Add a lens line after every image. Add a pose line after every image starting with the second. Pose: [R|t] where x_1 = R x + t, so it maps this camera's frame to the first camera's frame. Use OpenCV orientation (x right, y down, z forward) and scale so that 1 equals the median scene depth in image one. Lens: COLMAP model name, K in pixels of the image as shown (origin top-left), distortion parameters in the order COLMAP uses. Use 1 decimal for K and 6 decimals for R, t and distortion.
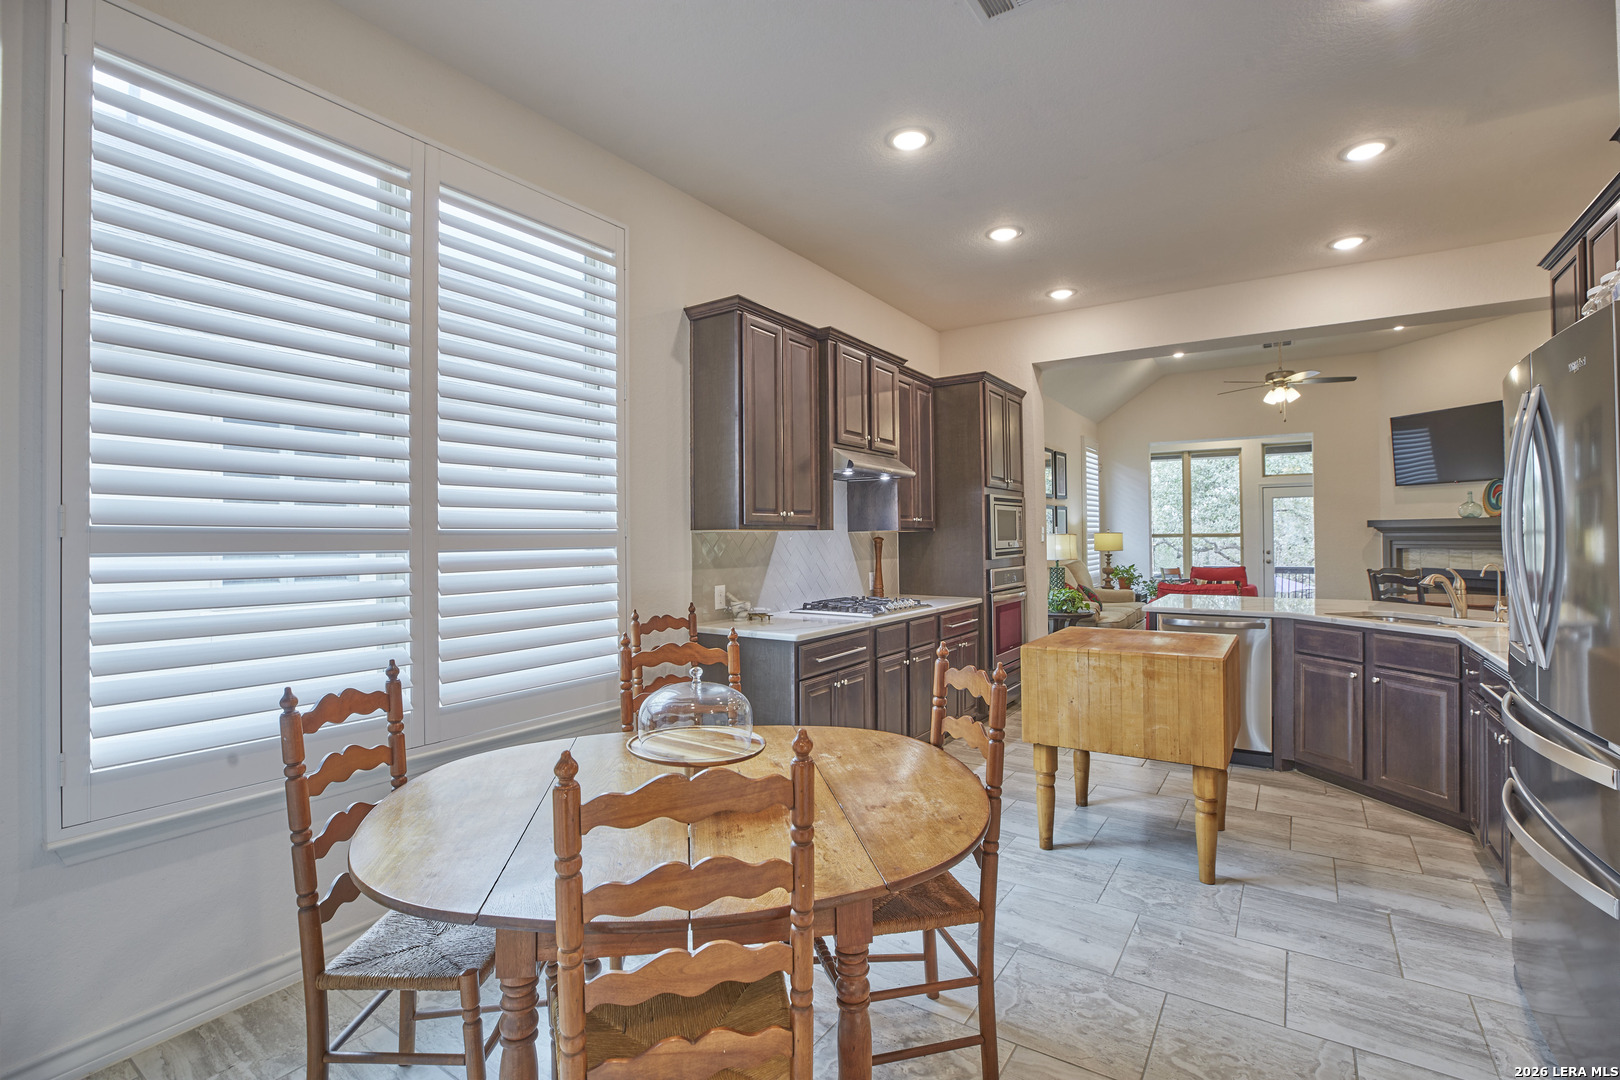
lens RADIAL K [[742.0, 0, 823.8], [0, 742.0, 536.1], [0, 0, 1]] dist [-0.043418, 0.013091]
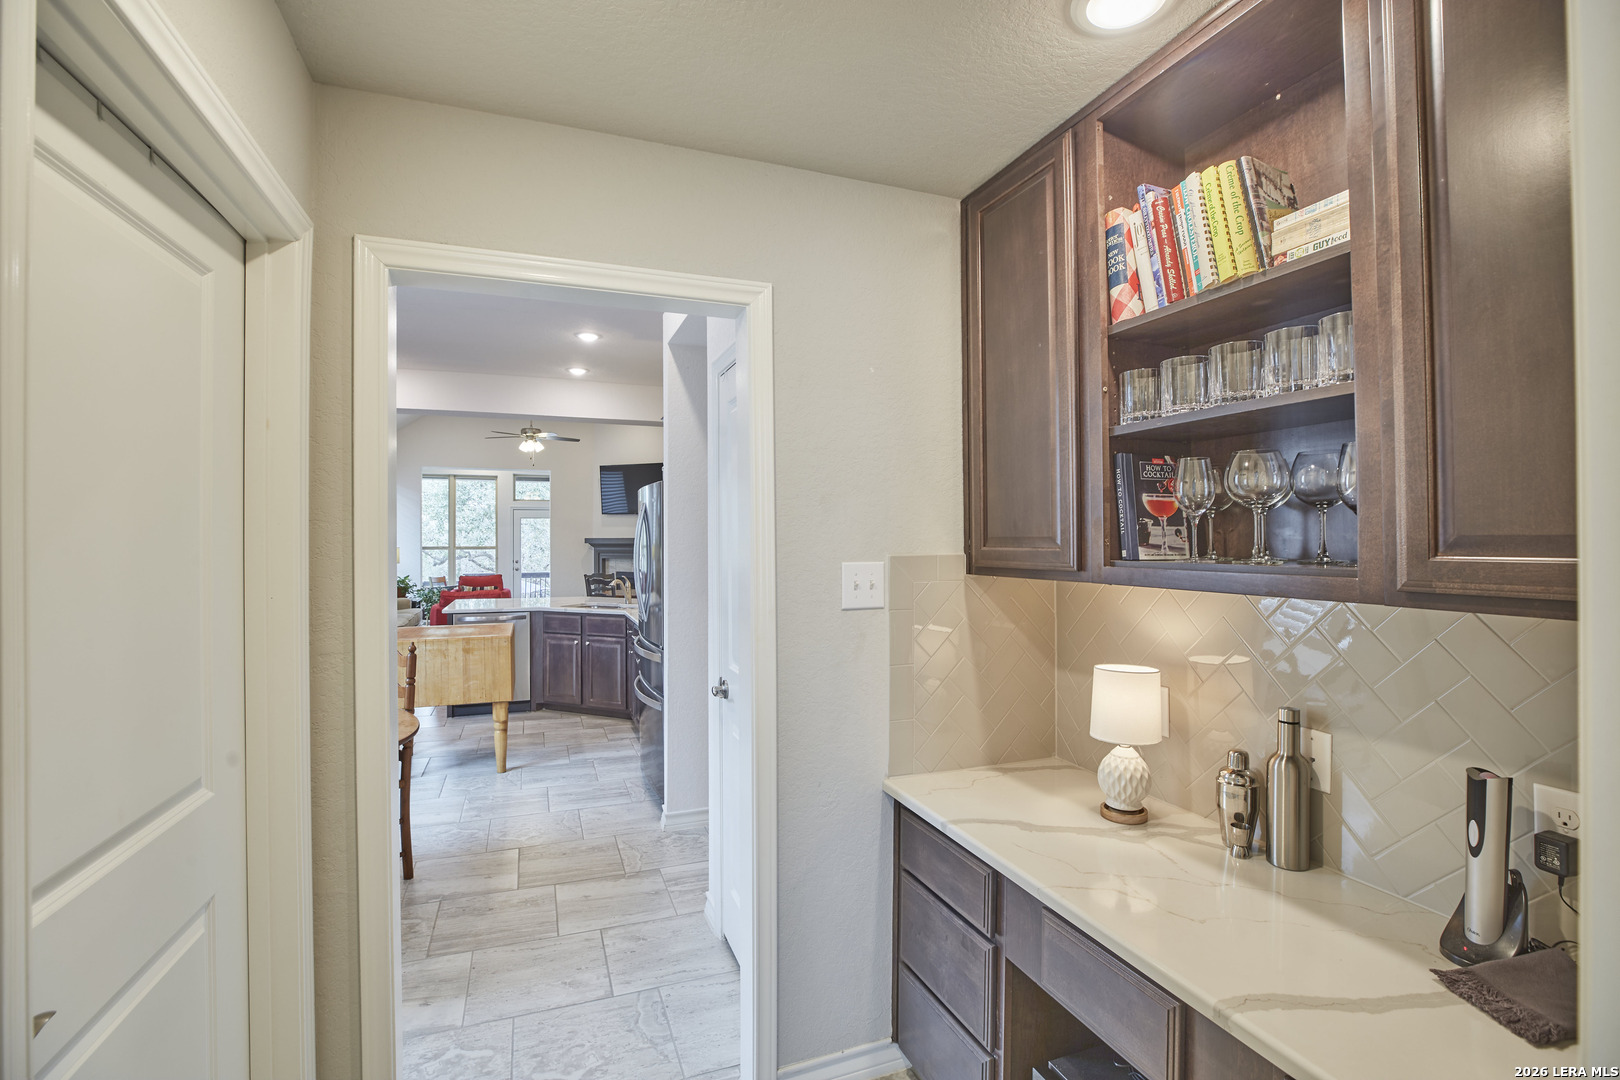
lens RADIAL K [[742.0, 0, 796.0], [0, 742.0, 519.3], [0, 0, 1]] dist [-0.043418, 0.013091]
pose [[0.606255, 0.026377, 0.794833, -0.219362], [-0.003764, 0.999534, -0.030299, -0.027917], [-0.795261, 0.015377, 0.606072, -0.296567]]
